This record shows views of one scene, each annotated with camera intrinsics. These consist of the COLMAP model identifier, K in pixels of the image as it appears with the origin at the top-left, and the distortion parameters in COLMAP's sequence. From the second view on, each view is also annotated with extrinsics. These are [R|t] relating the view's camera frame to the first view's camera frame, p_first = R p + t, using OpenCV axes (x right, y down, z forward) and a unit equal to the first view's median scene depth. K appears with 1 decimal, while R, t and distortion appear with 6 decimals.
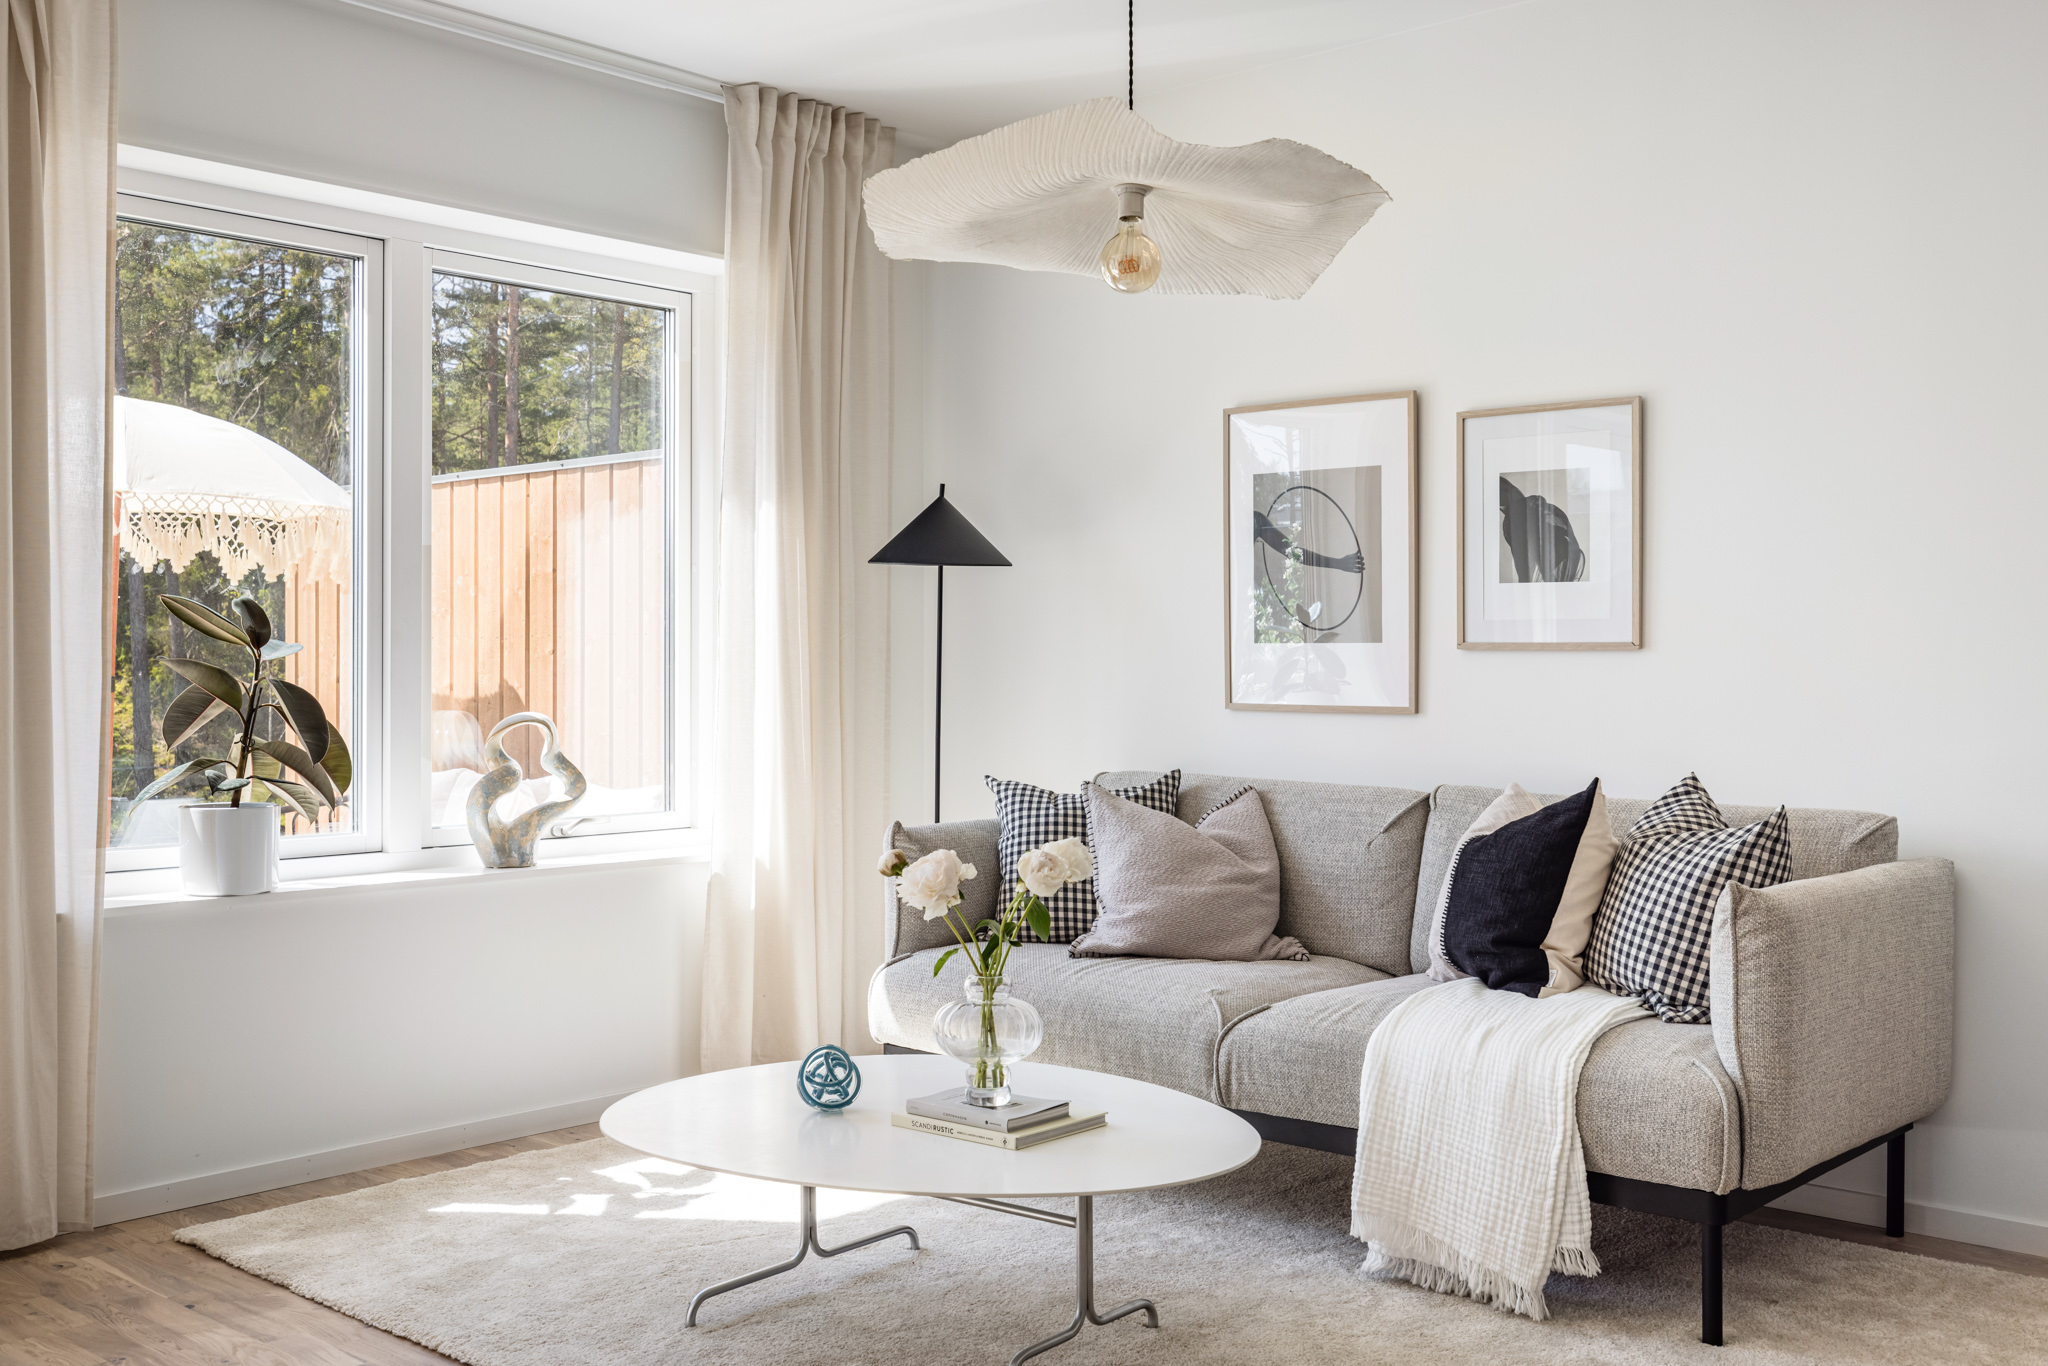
lens RADIAL K [[1987.7, 0, 1004.8], [0, 1987.7, 649.3], [0, 0, 1]] dist [-0.009446, 0.000000]
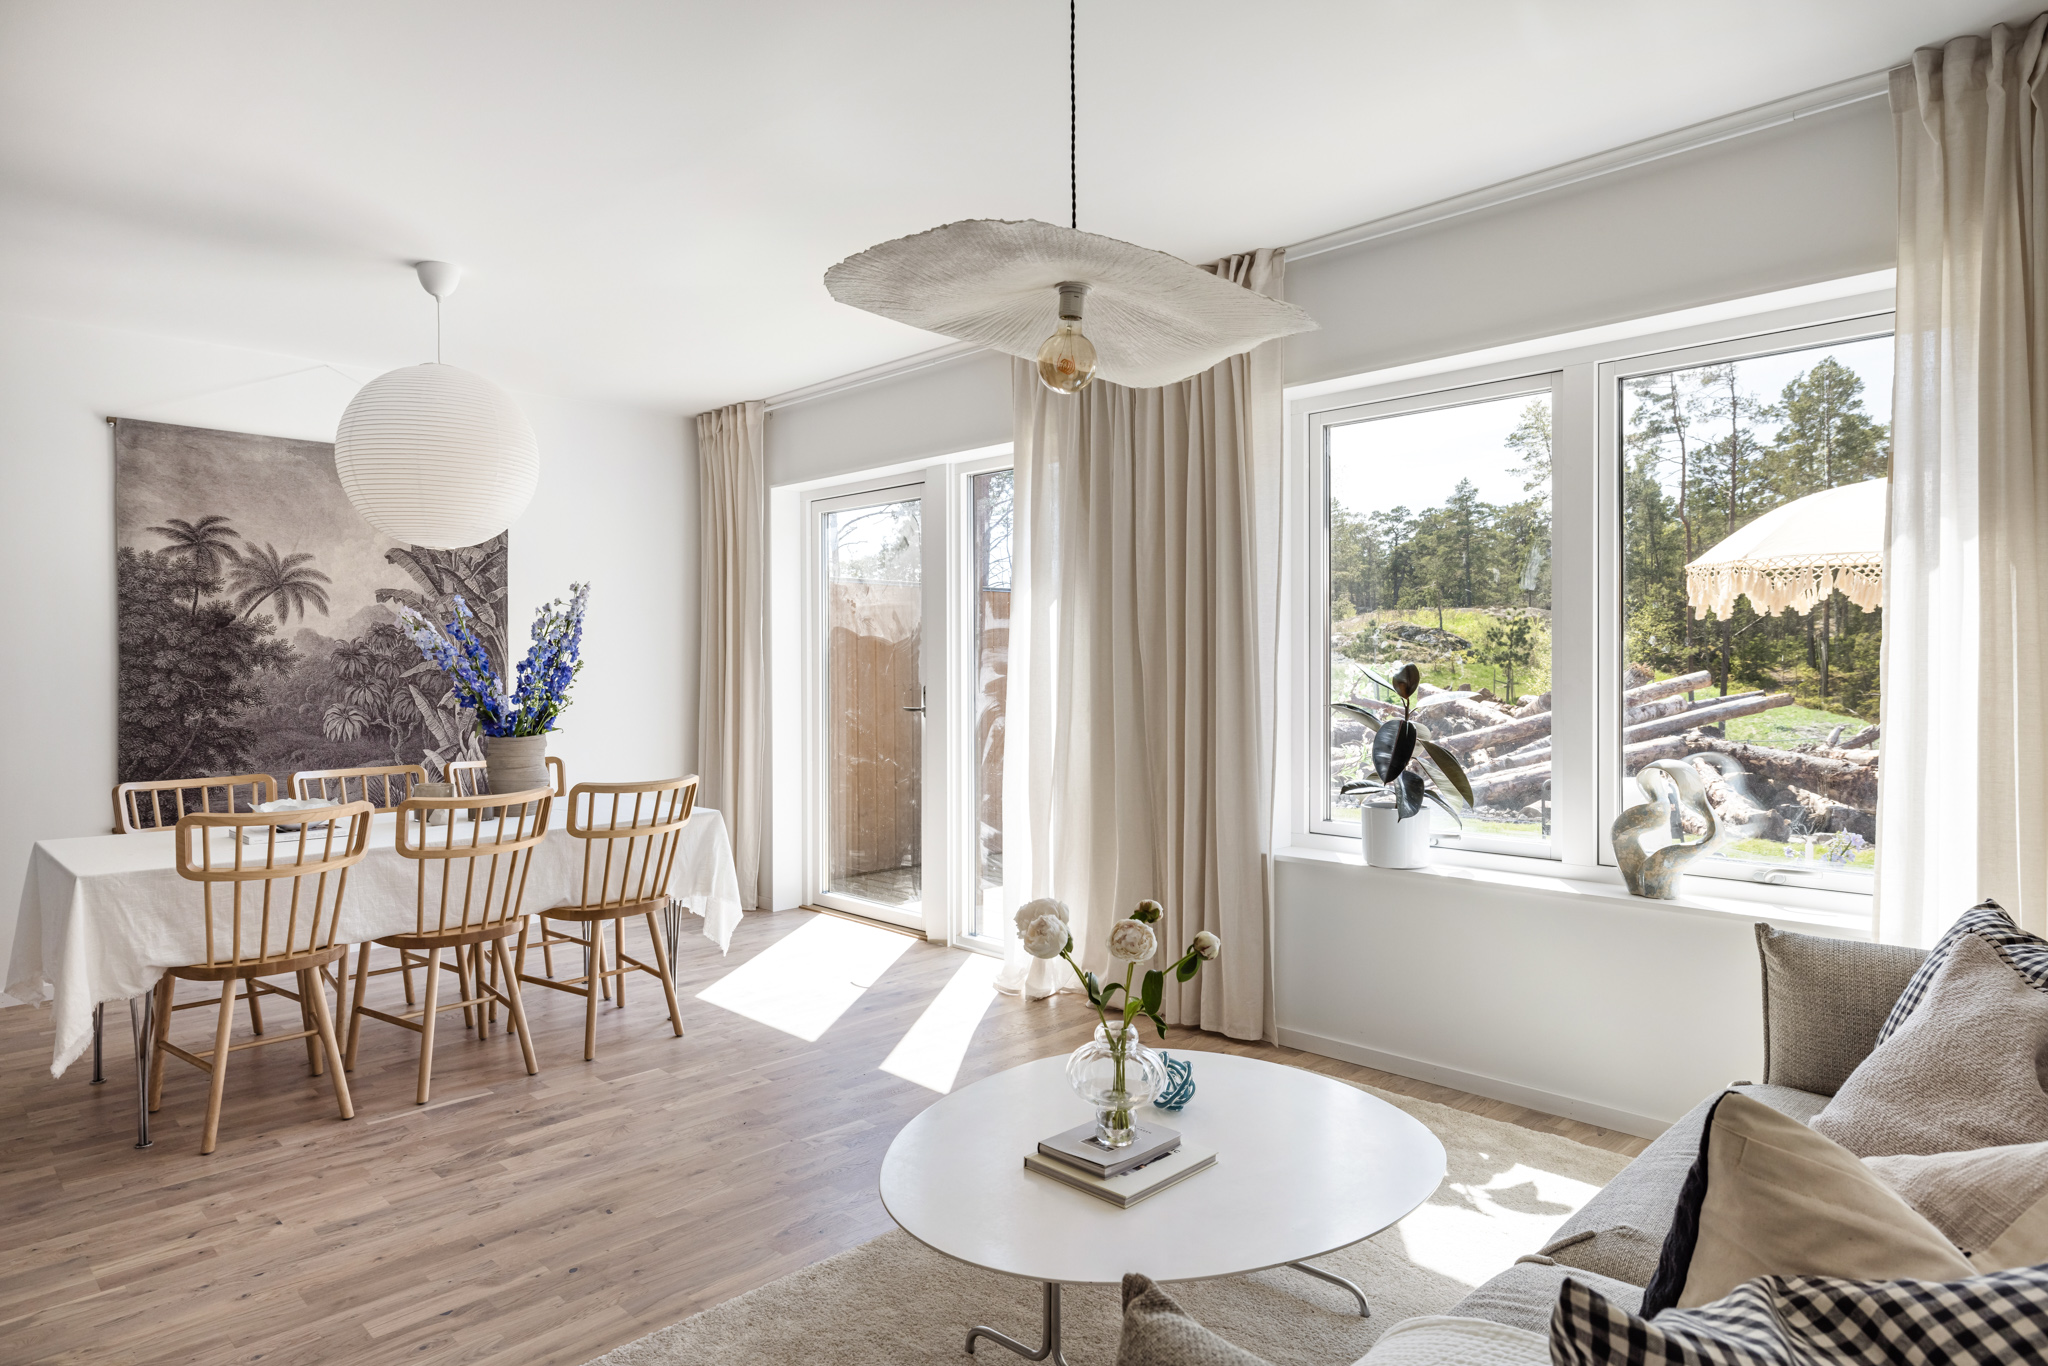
lens RADIAL K [[1190.5, 0, 956.7], [0, 1190.5, 674.8], [0, 0, 1]] dist [0.001696, -0.004999]
pose [[-0.082204, 0.010640, -0.996559, 0.513676], [0.014930, 0.999844, 0.009444, -0.031242], [0.996504, -0.014103, -0.082351, 0.753944]]
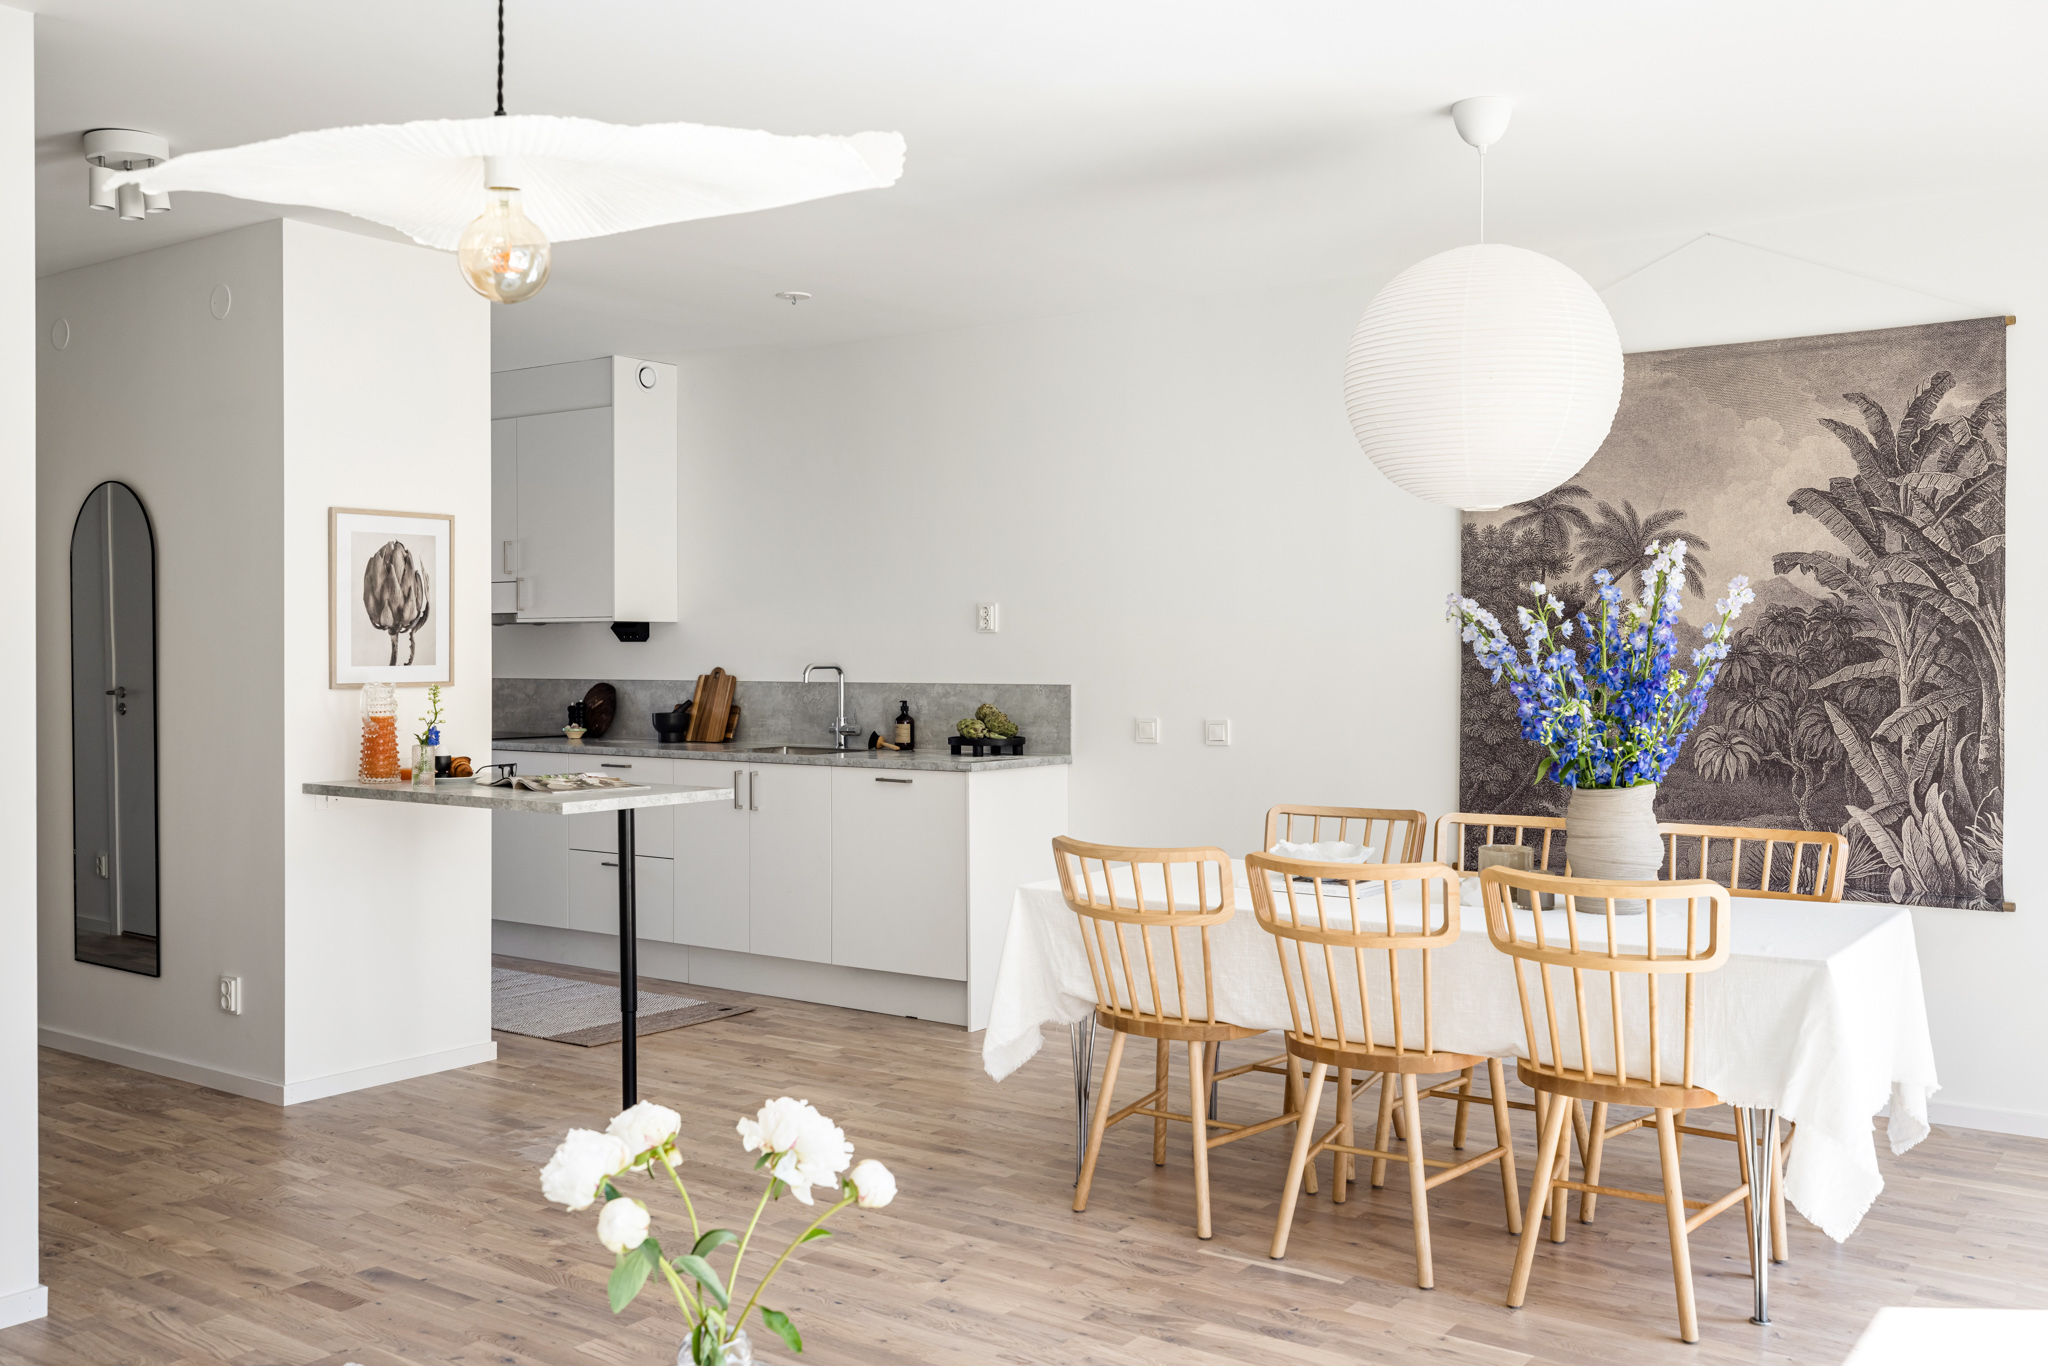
lens RADIAL K [[1803.4, 0, 988.5], [0, 1803.4, 664.7], [0, 0, 1]] dist [-0.007860, 0.016827]
pose [[-0.995221, 0.002048, -0.097626, -0.030762], [0.002395, 0.999991, -0.003445, -0.039349], [0.097618, -0.003662, -0.995217, 1.233862]]
